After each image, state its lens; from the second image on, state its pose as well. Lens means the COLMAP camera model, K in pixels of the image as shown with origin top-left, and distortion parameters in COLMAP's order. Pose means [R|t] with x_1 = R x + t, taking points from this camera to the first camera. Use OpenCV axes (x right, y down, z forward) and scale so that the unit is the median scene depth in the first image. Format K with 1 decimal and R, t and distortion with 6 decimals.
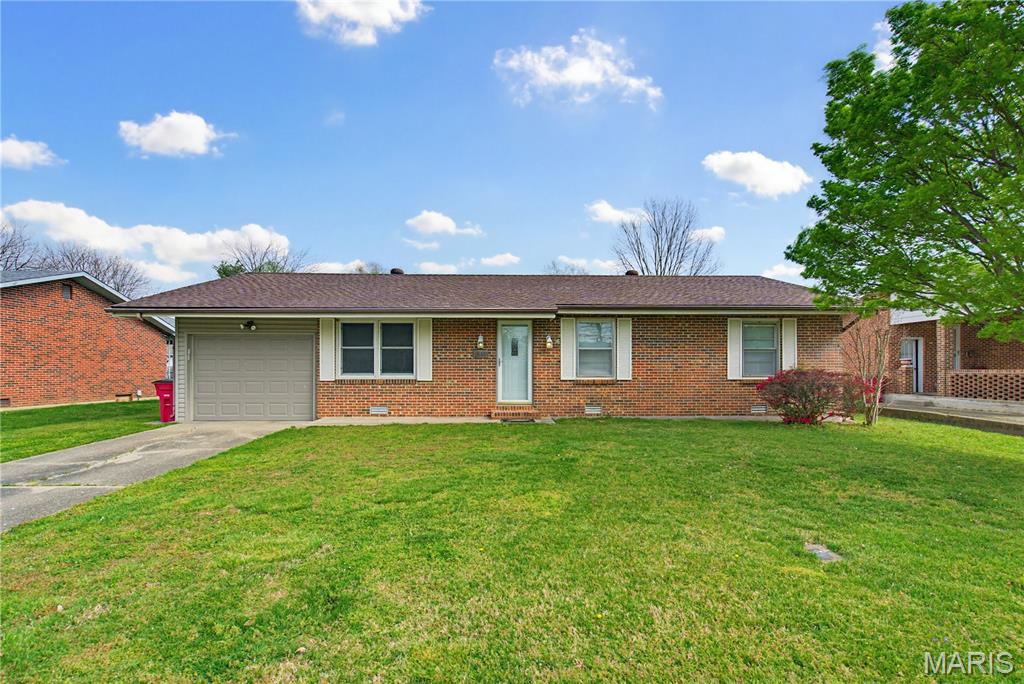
lens RADIAL K [[455.4, 0, 510.9], [0, 455.4, 371.4], [0, 0, 1]] dist [-0.001051, -0.000049]
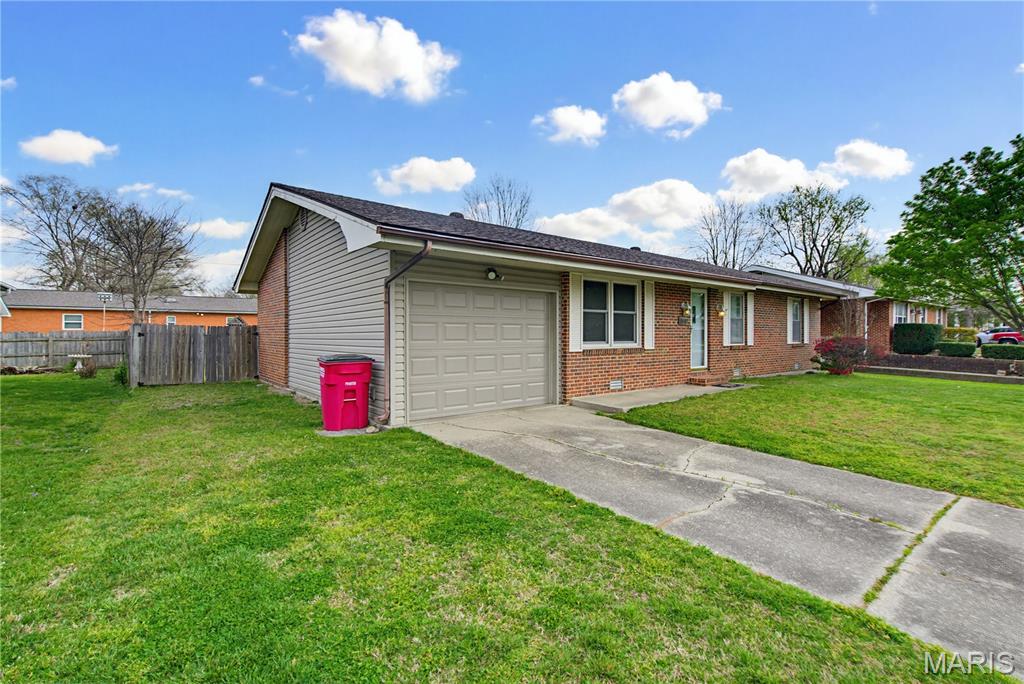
lens RADIAL K [[467.7, 0, 512.0], [0, 467.7, 342.0], [0, 0, 1]] dist [0.000026, -0.000050]
pose [[0.797846, -0.009928, 0.602779, -0.971231], [0.004918, 0.999938, 0.009960, -0.004666], [-0.602841, -0.004982, 0.797846, 0.410432]]
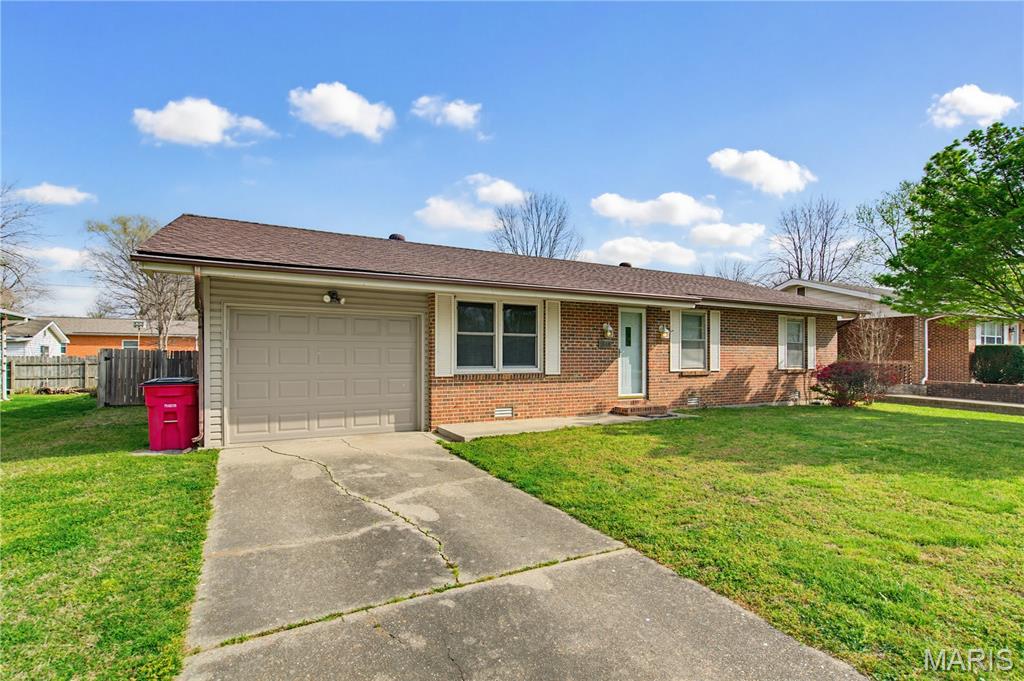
lens RADIAL K [[492.6, 0, 516.5], [0, 492.6, 361.4], [0, 0, 1]] dist [0.008892, 0.000039]
pose [[0.888908, -0.002426, 0.458080, -0.663187], [0.003701, 0.999991, -0.001887, -0.002259], [-0.458071, 0.003373, 0.888909, 0.215549]]
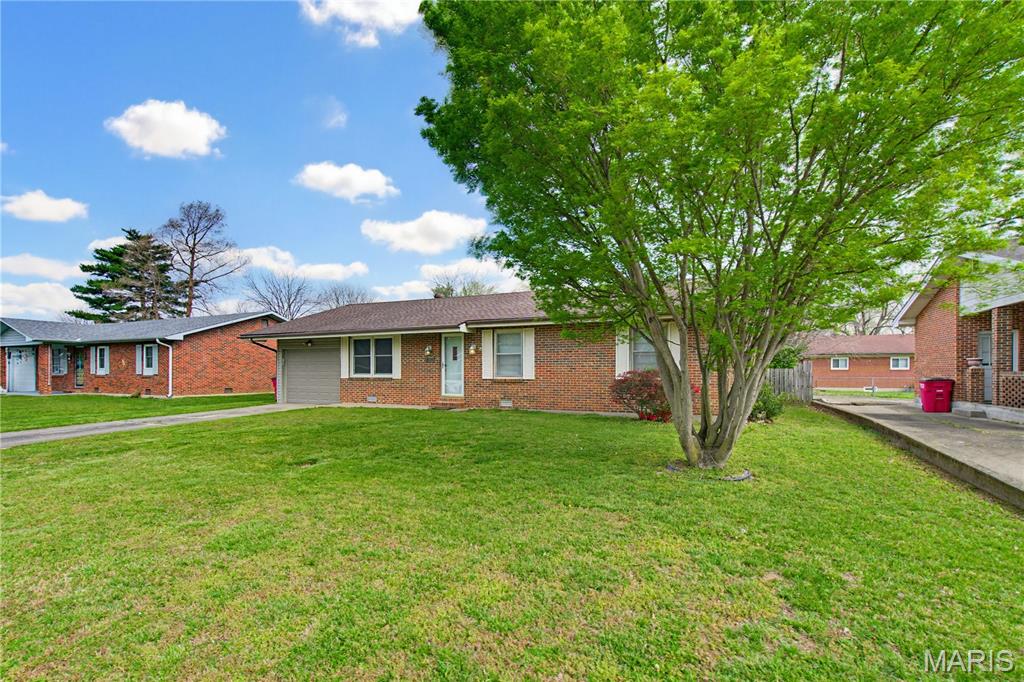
lens RADIAL K [[455.4, 0, 510.9], [0, 455.4, 370.4], [0, 0, 1]] dist [-0.001051, -0.000049]
pose [[0.901368, -0.000852, -0.433054, 0.733508], [-0.003048, 0.999961, -0.008310, 0.005053], [0.433044, 0.008810, 0.901330, -0.116978]]
